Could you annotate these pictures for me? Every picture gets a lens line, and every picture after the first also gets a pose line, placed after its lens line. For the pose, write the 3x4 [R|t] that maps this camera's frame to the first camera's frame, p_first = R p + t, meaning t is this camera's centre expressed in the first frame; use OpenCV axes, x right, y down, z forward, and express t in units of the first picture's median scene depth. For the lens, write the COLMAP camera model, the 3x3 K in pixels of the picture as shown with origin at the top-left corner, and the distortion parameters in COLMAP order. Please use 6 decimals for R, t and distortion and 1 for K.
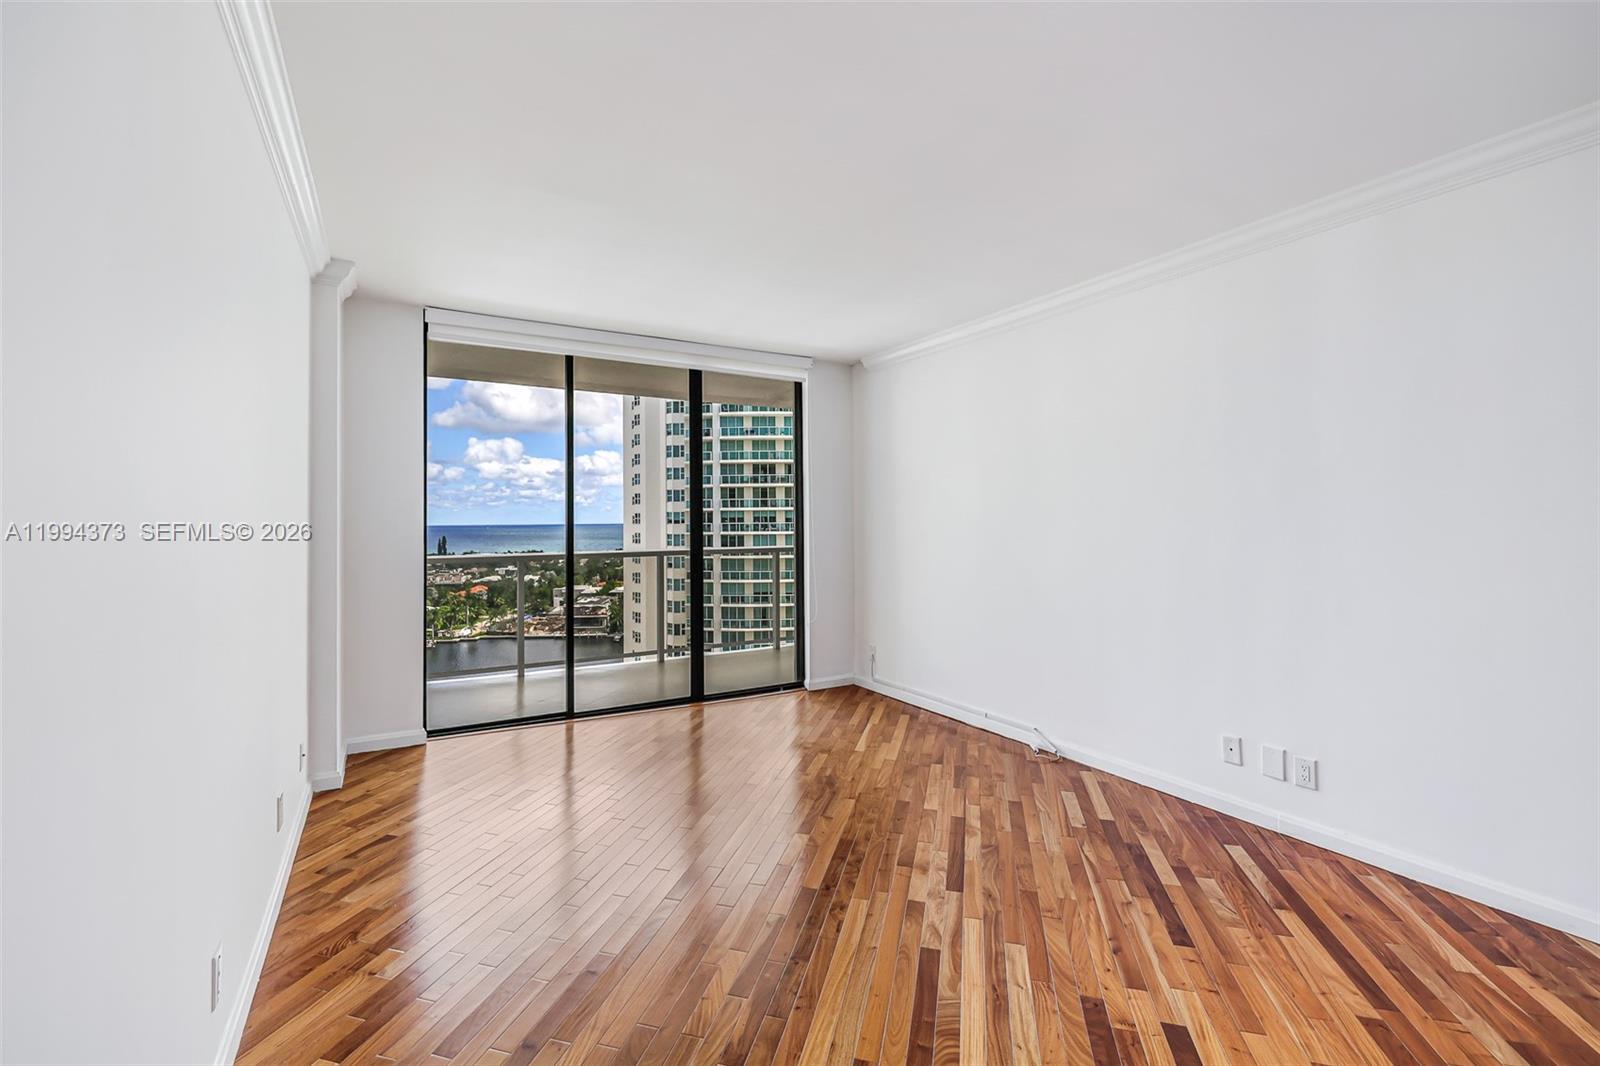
lens RADIAL K [[677.6, 0, 778.8], [0, 677.6, 504.9], [0, 0, 1]] dist [-0.000639, -0.000074]
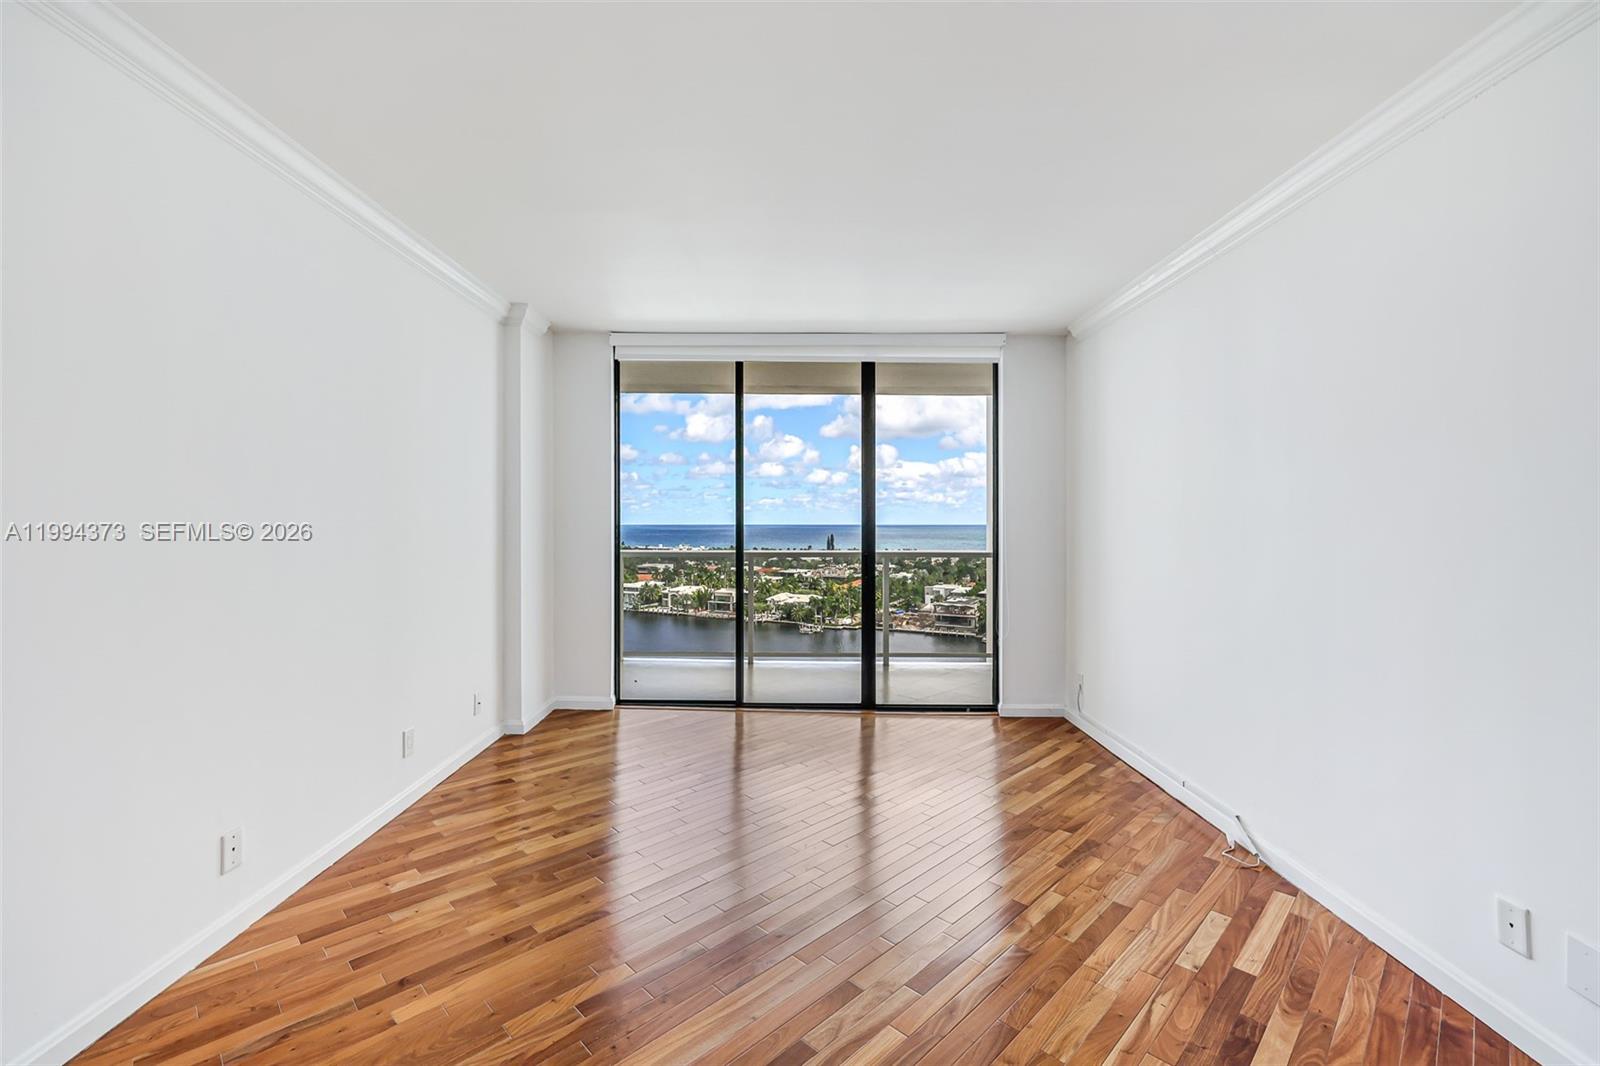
lens RADIAL K [[671.4, 0, 791.4], [0, 671.4, 518.6], [0, 0, 1]] dist [0.000536, 0.000185]
pose [[0.867441, 0.006709, -0.497495, 0.253587], [0.002467, 0.999839, 0.017785, 0.003004], [0.497534, -0.016655, 0.867285, 0.125895]]
